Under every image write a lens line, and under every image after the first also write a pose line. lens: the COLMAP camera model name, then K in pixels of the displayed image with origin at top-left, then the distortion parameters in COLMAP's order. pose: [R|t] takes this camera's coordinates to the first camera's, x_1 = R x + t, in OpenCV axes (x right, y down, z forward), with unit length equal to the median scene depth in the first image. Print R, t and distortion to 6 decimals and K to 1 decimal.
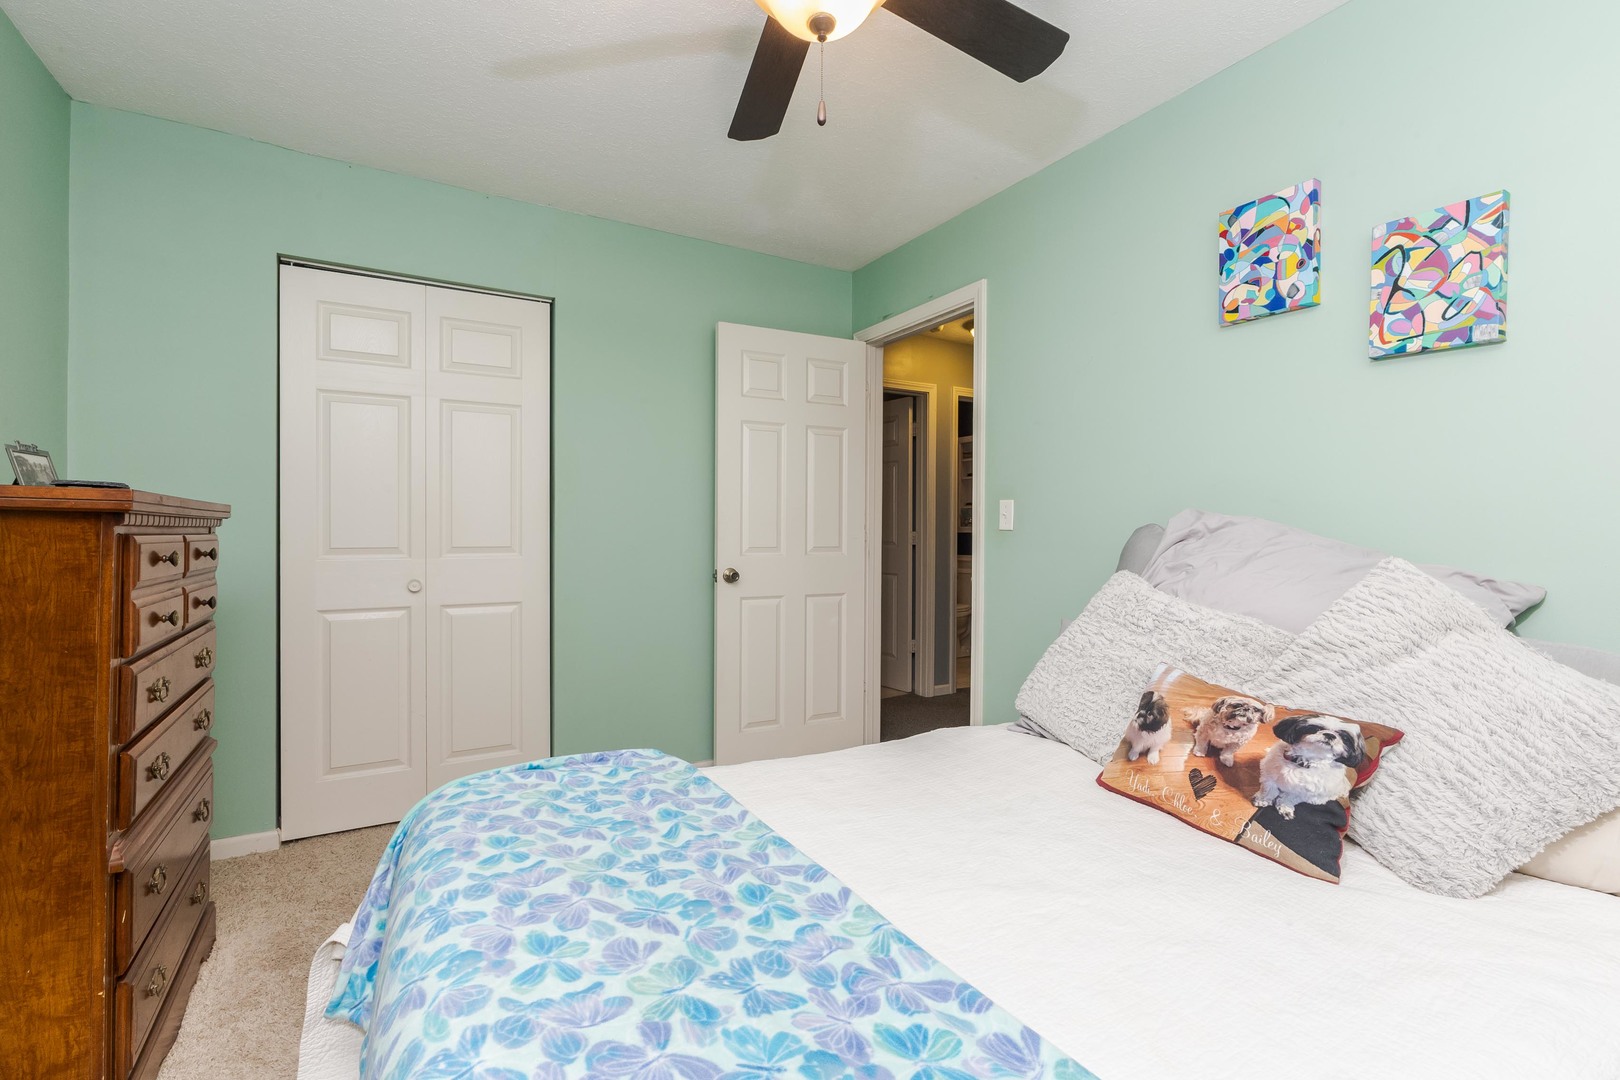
lens RADIAL K [[760.0, 0, 812.1], [0, 760.0, 533.4], [0, 0, 1]] dist [-0.001382, -0.000152]
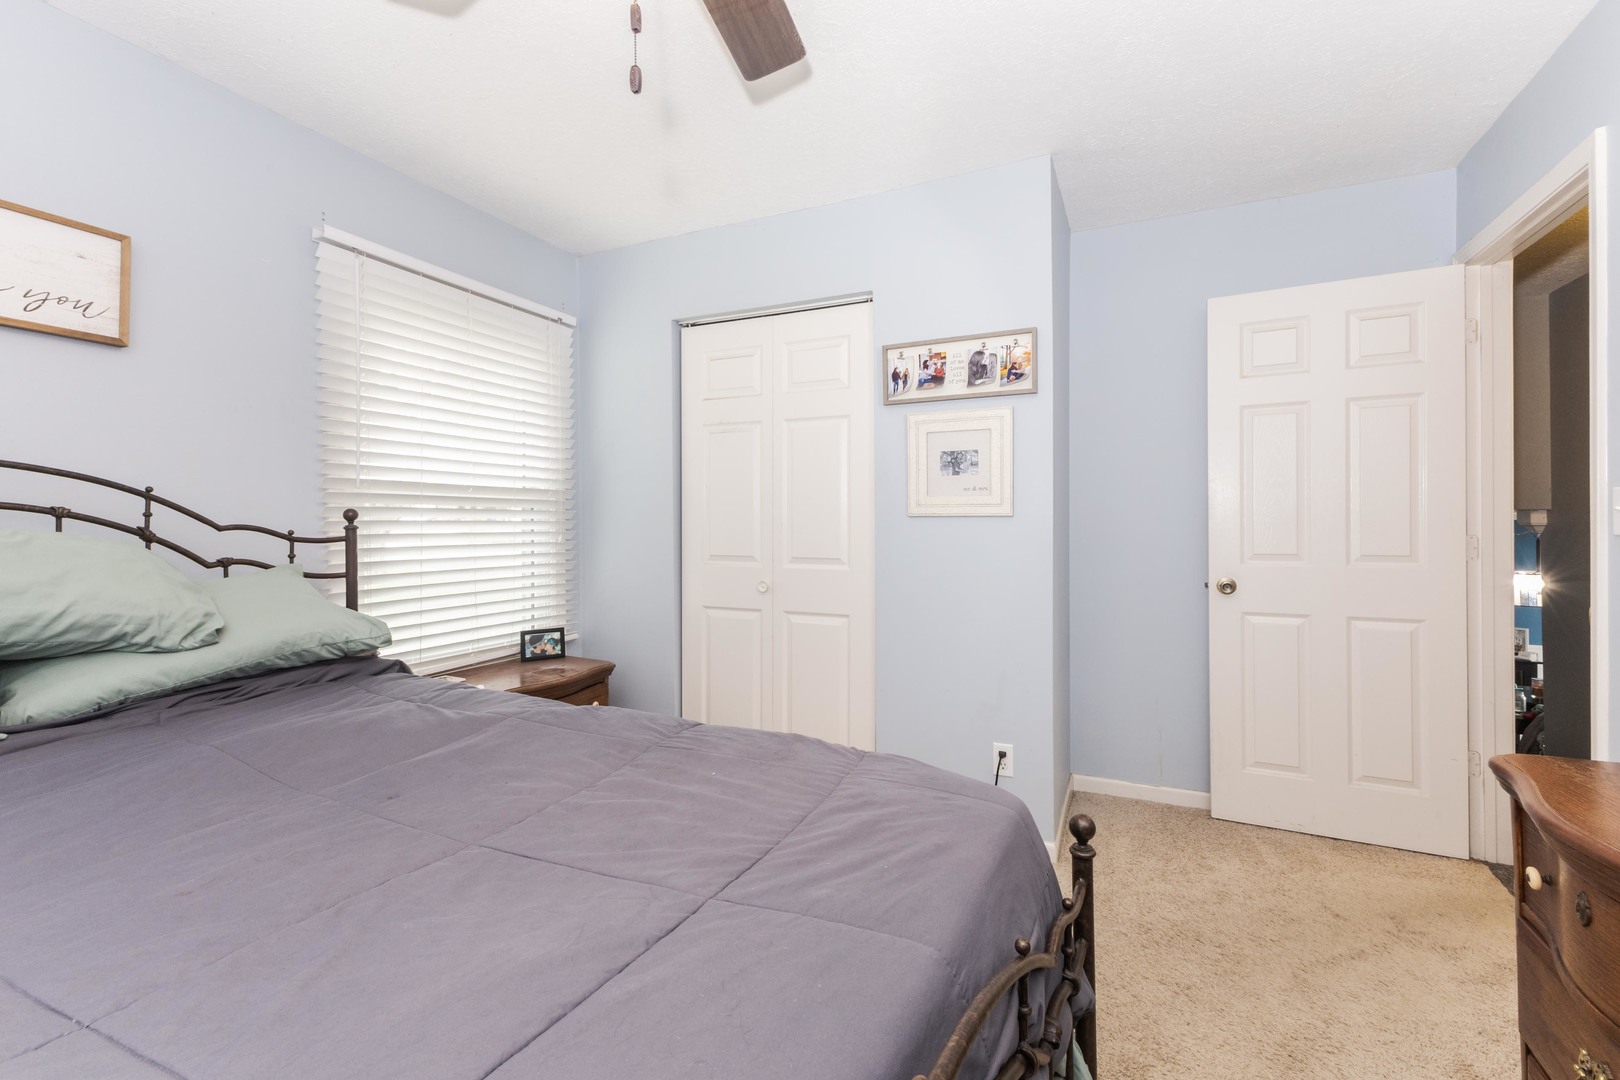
lens RADIAL K [[710.4, 0, 815.5], [0, 710.4, 531.0], [0, 0, 1]] dist [-0.000052, -0.000021]
pose [[0.586492, -0.005630, -0.809935, 0.258660], [-0.002920, 0.999955, -0.009066, 0.001752], [0.809950, 0.007682, 0.586449, 0.133347]]
